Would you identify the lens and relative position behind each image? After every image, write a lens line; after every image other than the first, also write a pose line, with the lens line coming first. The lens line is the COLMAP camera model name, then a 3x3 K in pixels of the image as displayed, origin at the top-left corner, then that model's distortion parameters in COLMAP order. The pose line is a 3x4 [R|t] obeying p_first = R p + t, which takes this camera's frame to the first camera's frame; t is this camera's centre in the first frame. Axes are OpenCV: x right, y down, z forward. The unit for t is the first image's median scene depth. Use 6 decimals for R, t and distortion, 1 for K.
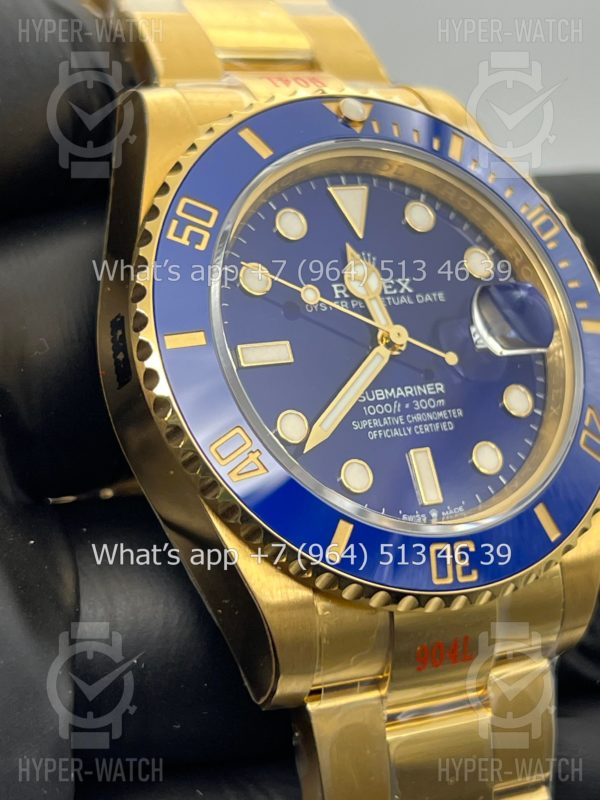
lens RADIAL K [[1916.7, 0, 311.2], [0, 1916.7, 406.2], [0, 0, 1]] dist [0.220728, 0.000000]
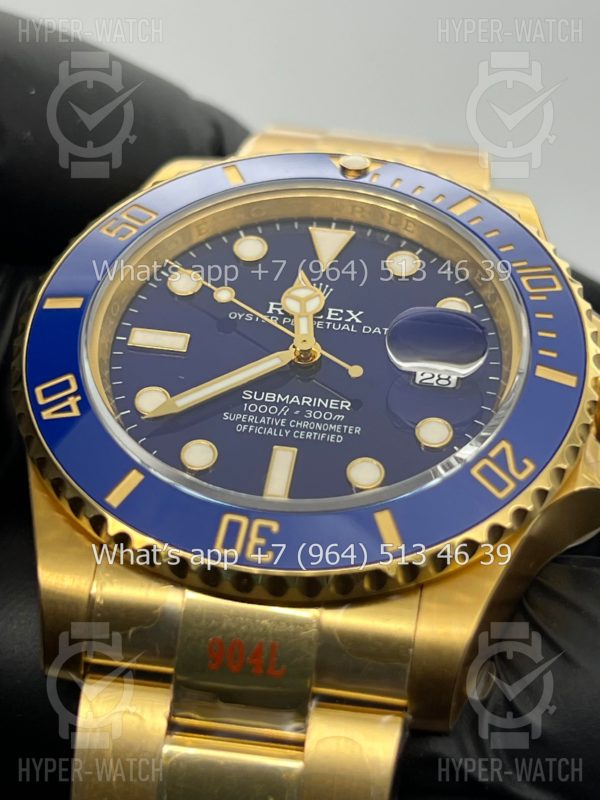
lens RADIAL K [[1916.7, 0, 300.0], [0, 1916.7, 404.5], [0, 0, 1]] dist [0.220728, 0.000000]
pose [[0.802883, -0.002294, -0.596132, 0.609148], [-0.240273, 0.913926, -0.327122, 0.301982], [0.545571, 0.405875, 0.733224, 0.315087]]
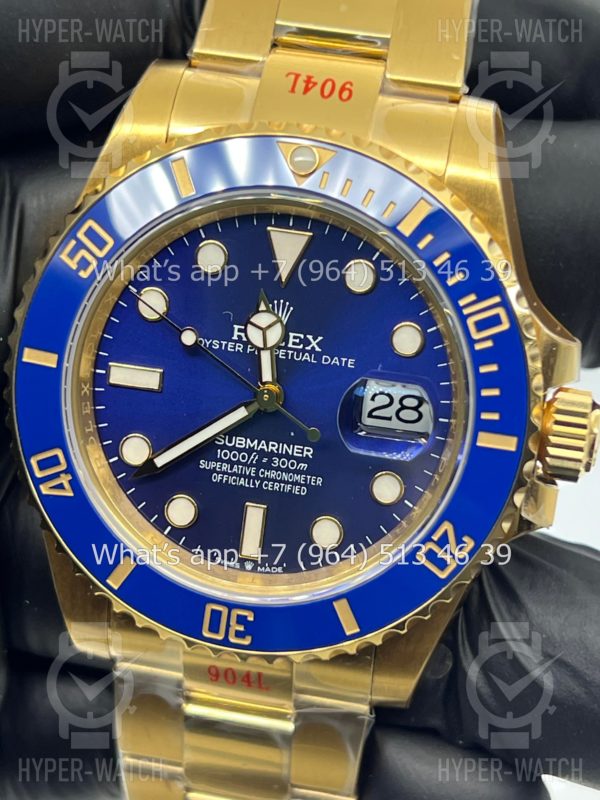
lens RADIAL K [[1916.7, 0, 270.7], [0, 1916.7, 388.0], [0, 0, 1]] dist [0.220728, 0.000000]
pose [[0.757300, 0.399655, -0.516501, 0.571779], [-0.156498, 0.878898, 0.450607, -0.501728], [0.634039, -0.260413, 0.728134, 0.259700]]
